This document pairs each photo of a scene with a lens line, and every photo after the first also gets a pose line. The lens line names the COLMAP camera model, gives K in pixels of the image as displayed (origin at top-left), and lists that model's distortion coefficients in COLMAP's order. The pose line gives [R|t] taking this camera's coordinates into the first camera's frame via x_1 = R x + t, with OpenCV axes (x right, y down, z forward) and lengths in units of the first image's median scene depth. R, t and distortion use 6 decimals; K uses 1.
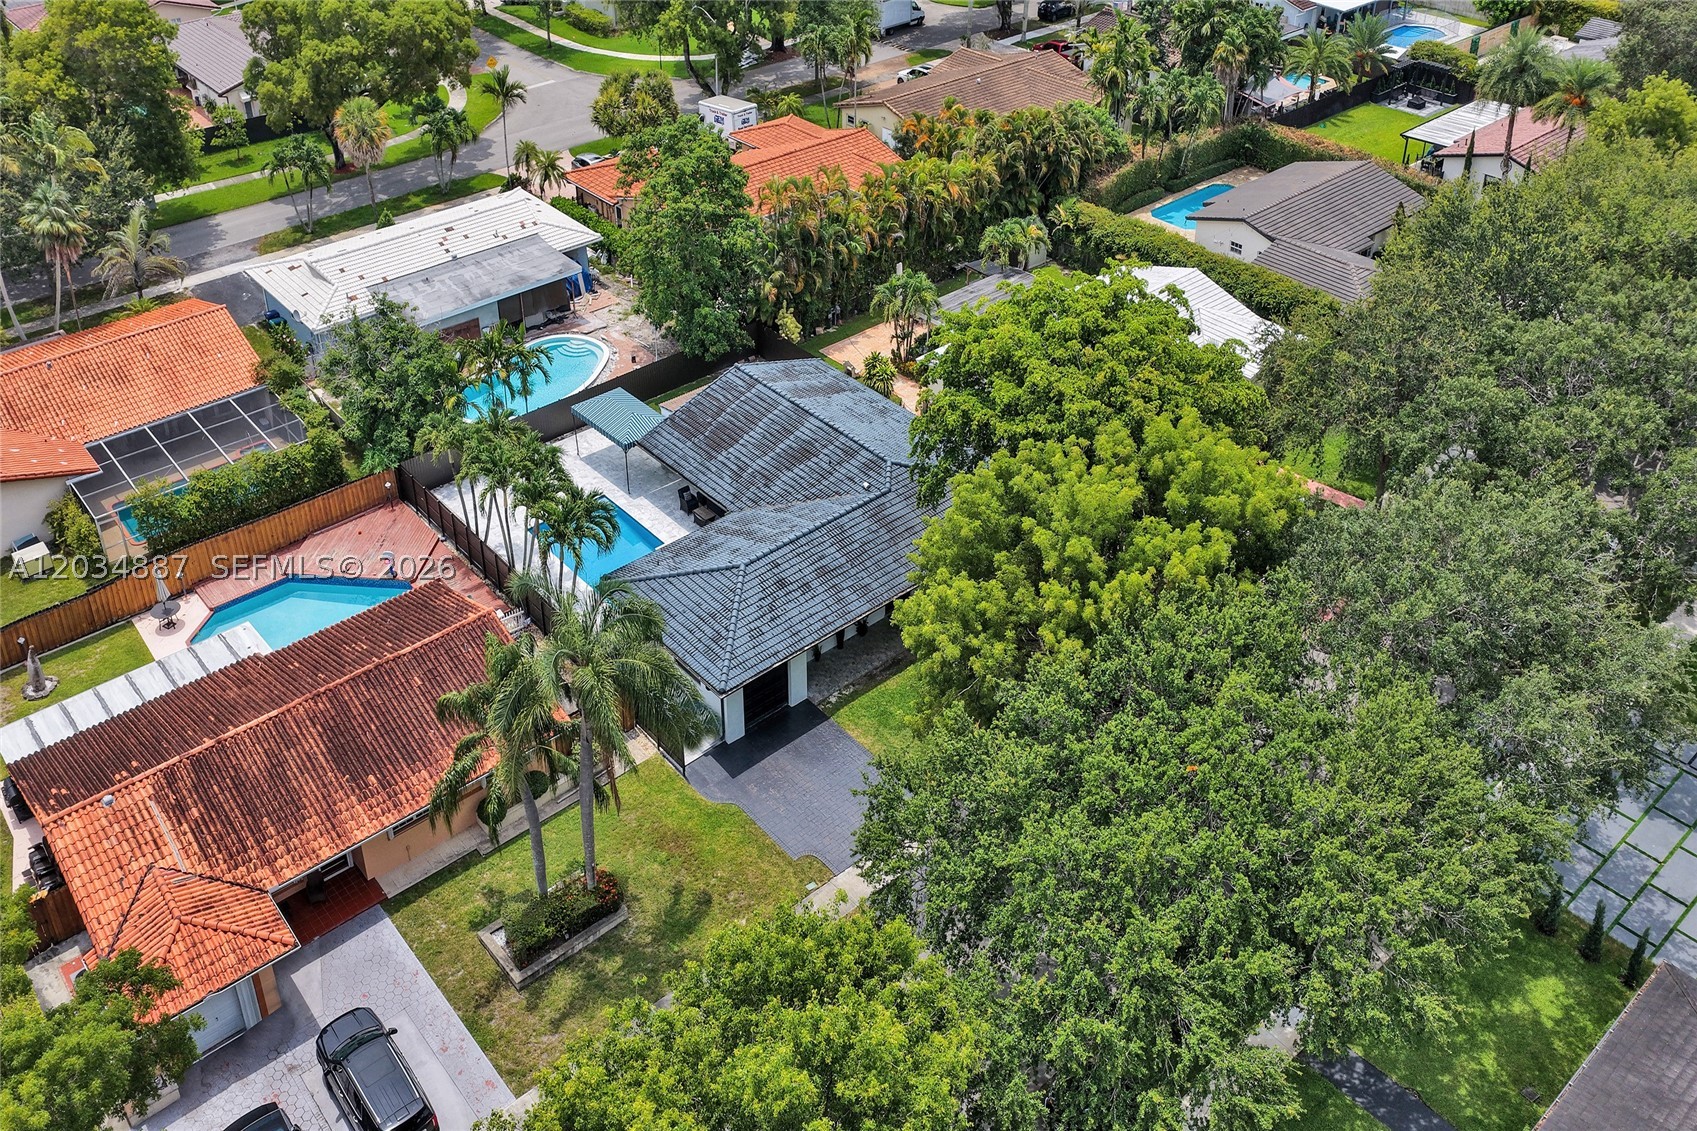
lens RADIAL K [[1399.4, 0, 860.2], [0, 1399.4, 449.6], [0, 0, 1]] dist [-0.002418, 0.004827]
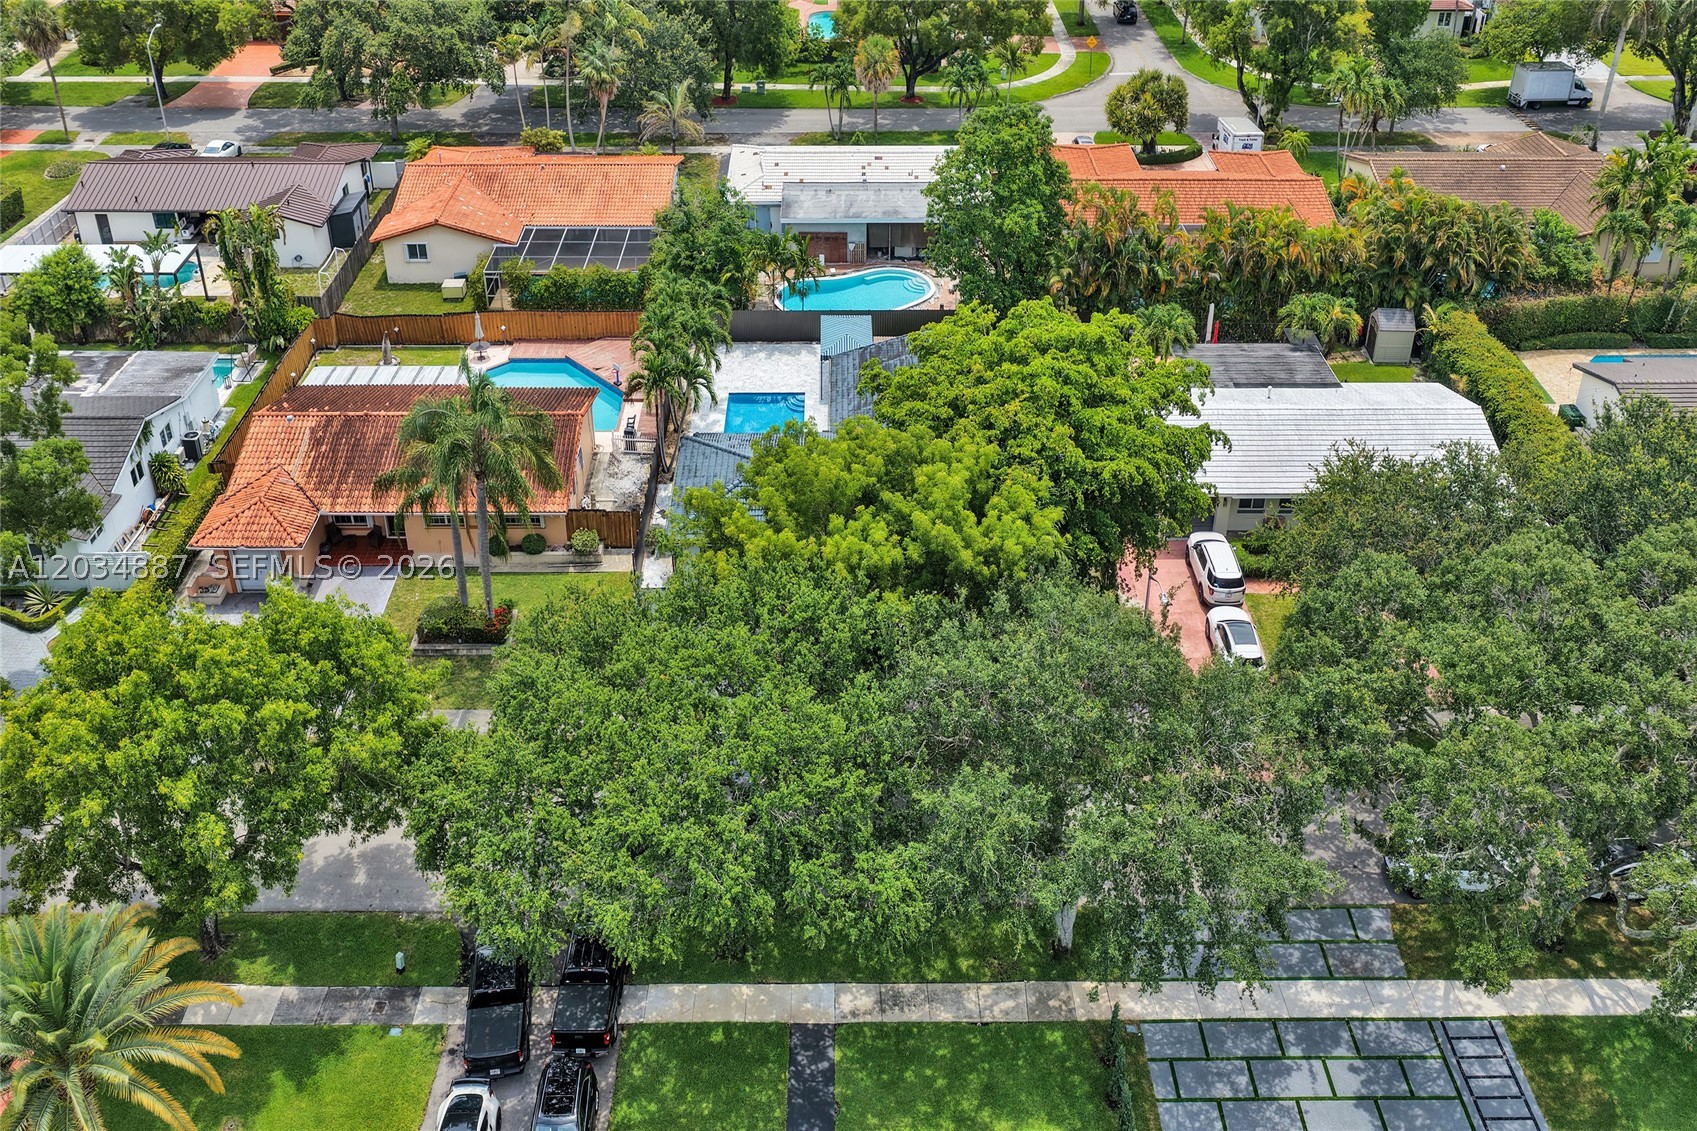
lens RADIAL K [[1378.6, 0, 864.0], [0, 1378.6, 479.8], [0, 0, 1]] dist [0.001398, 0.007654]
pose [[0.755921, 0.374991, -0.536623, 0.400406], [-0.360755, 0.922612, 0.136537, -0.060613], [0.546295, 0.090378, 0.832702, 0.059304]]
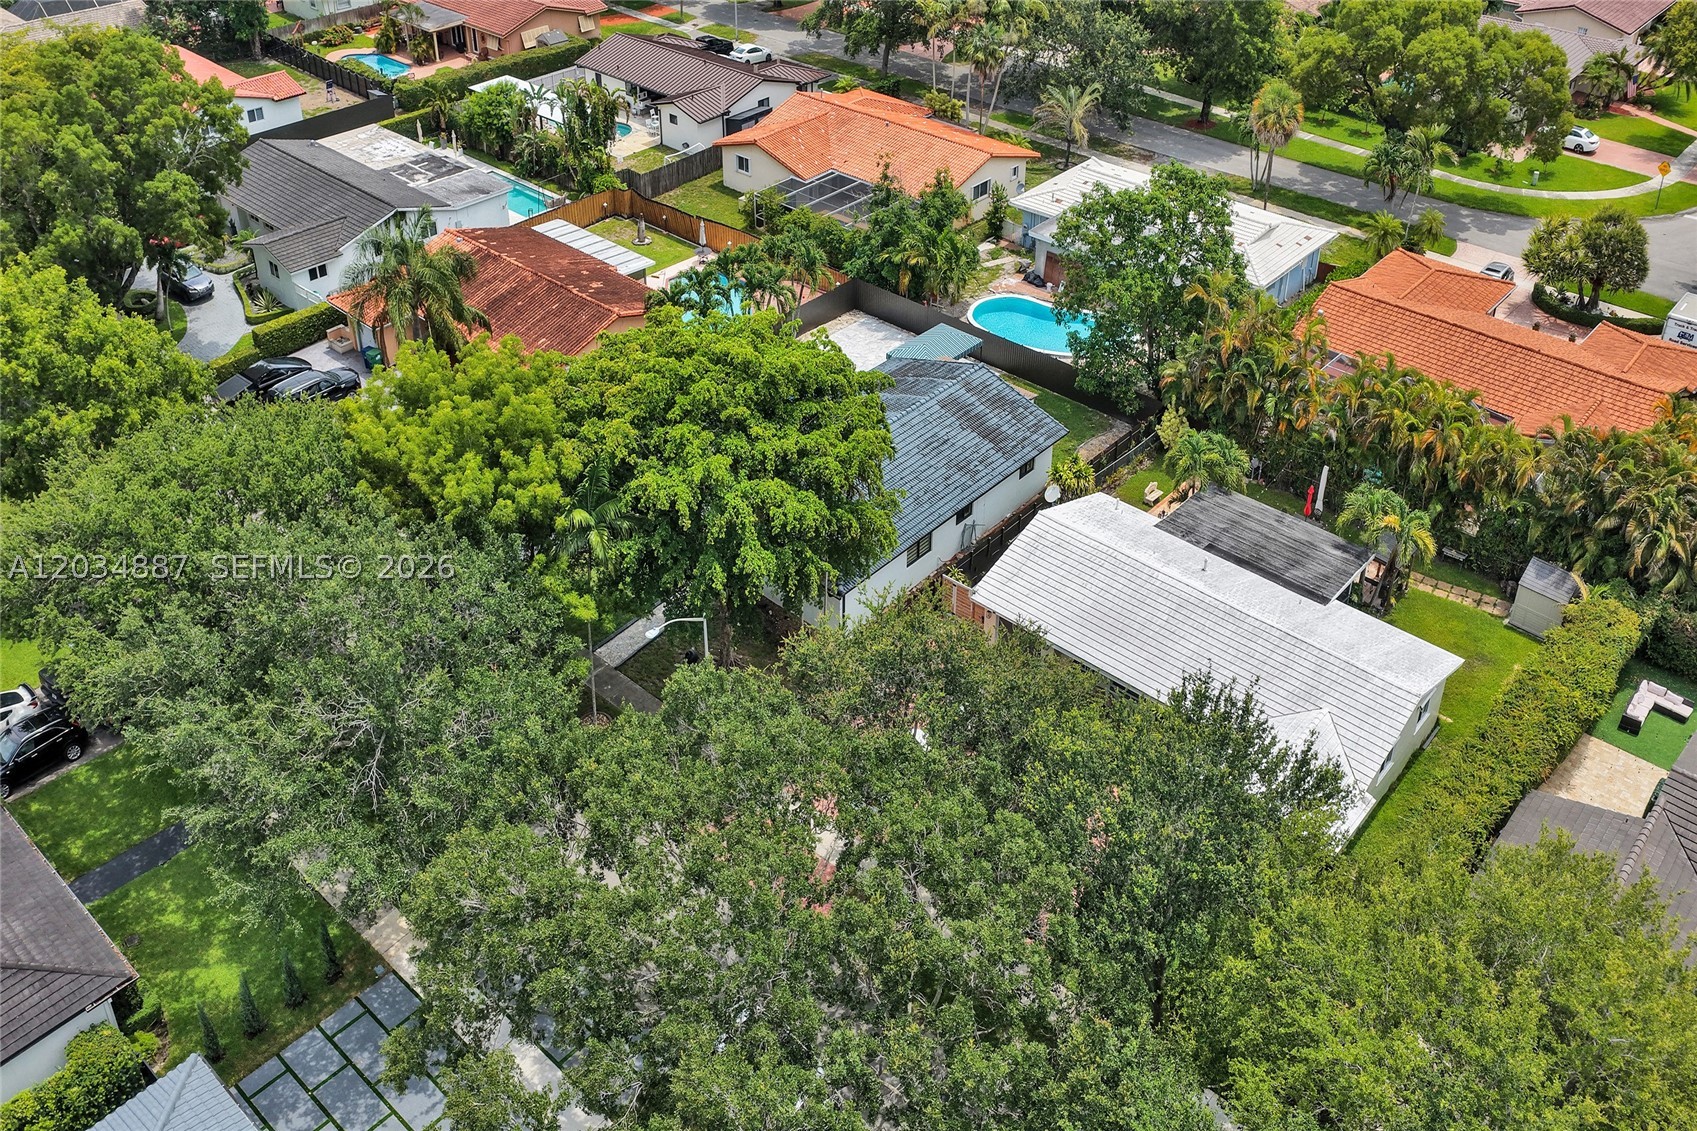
lens RADIAL K [[1399.4, 0, 860.2], [0, 1399.4, 449.6], [0, 0, 1]] dist [-0.002418, 0.004827]
pose [[0.114275, 0.549343, -0.827746, 0.643506], [-0.543993, 0.731788, 0.410558, -0.315658], [0.831272, 0.403372, 0.382464, 0.448871]]
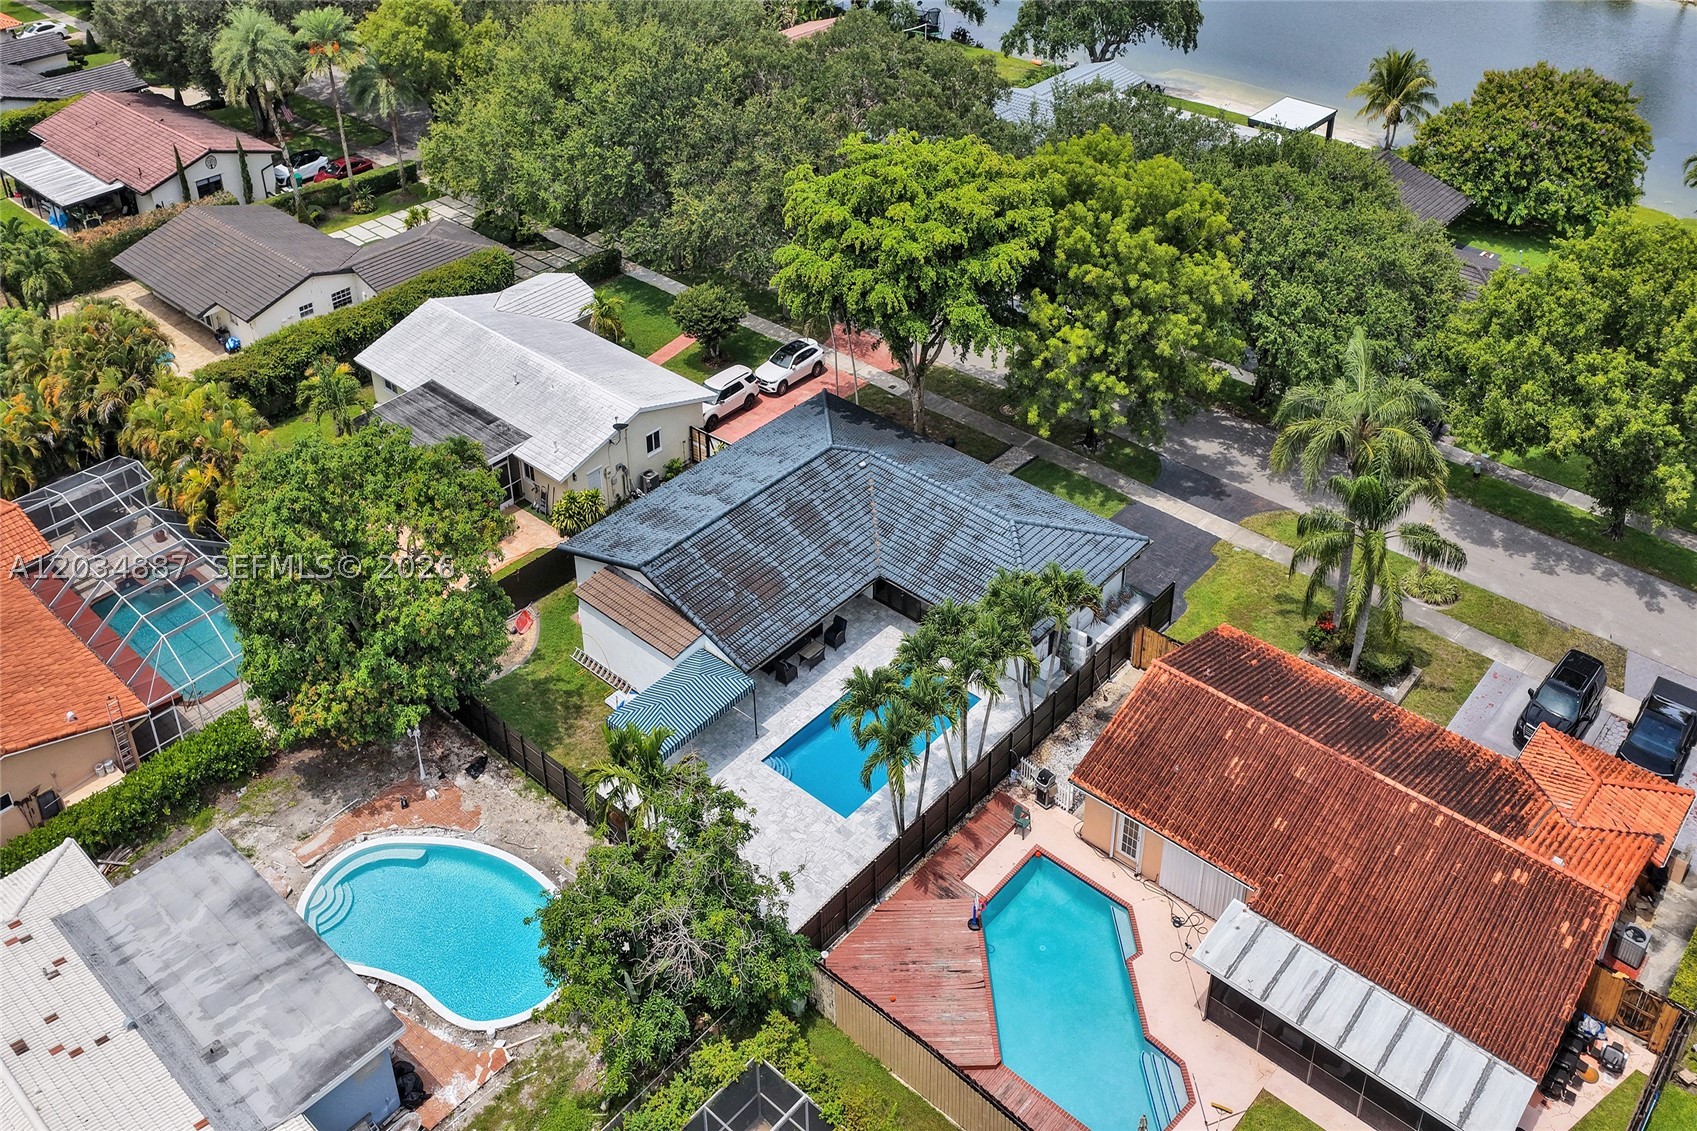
lens RADIAL K [[1368.7, 0, 847.6], [0, 1368.7, 459.5], [0, 0, 1]] dist [-0.003805, 0.018207]
pose [[-0.110982, -0.564548, 0.817905, -0.573022], [0.553022, 0.648720, 0.522809, -0.361783], [-0.825742, 0.510342, 0.240211, 0.550952]]
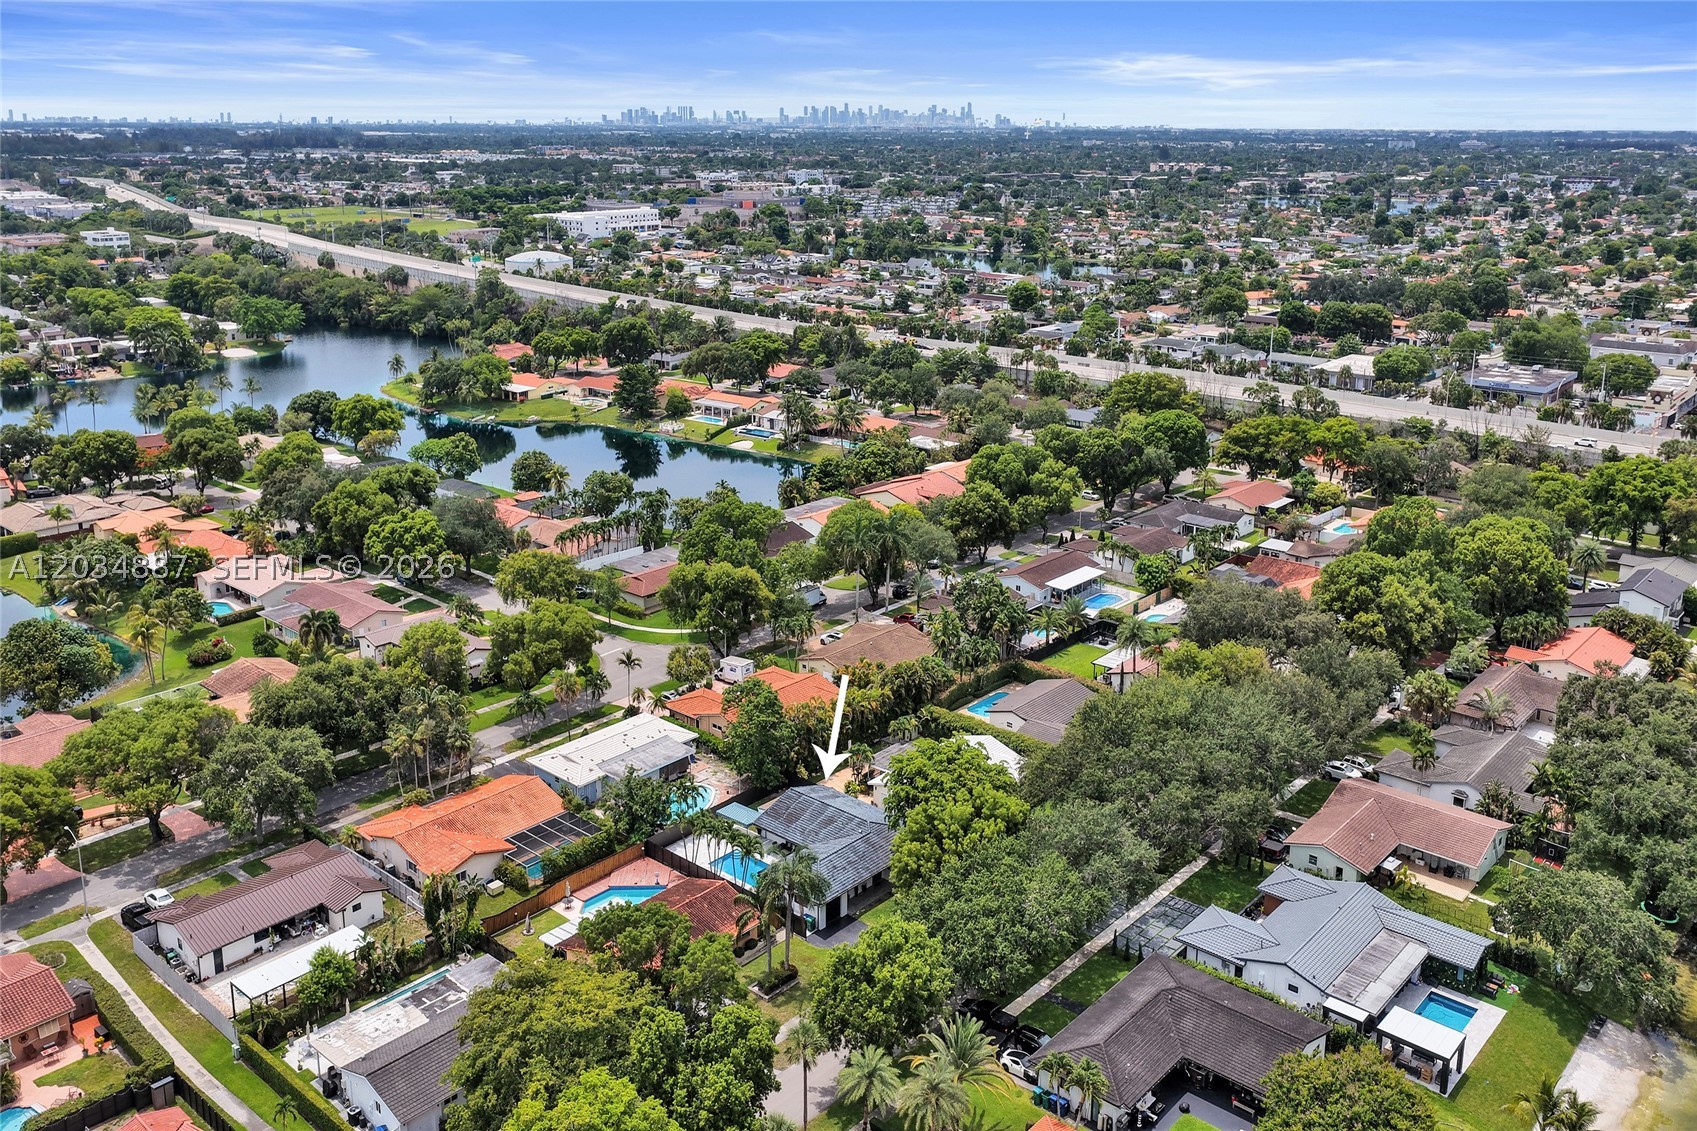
lens RADIAL K [[1400.8, 0, 851.0], [0, 1400.8, 554.0], [0, 0, 1]] dist [-0.009442, 0.035331]
pose [[0.991679, -0.032073, 0.124676, -0.209041], [0.064650, 0.961562, -0.266867, 0.146016], [-0.111324, 0.272707, 0.955635, -0.998188]]
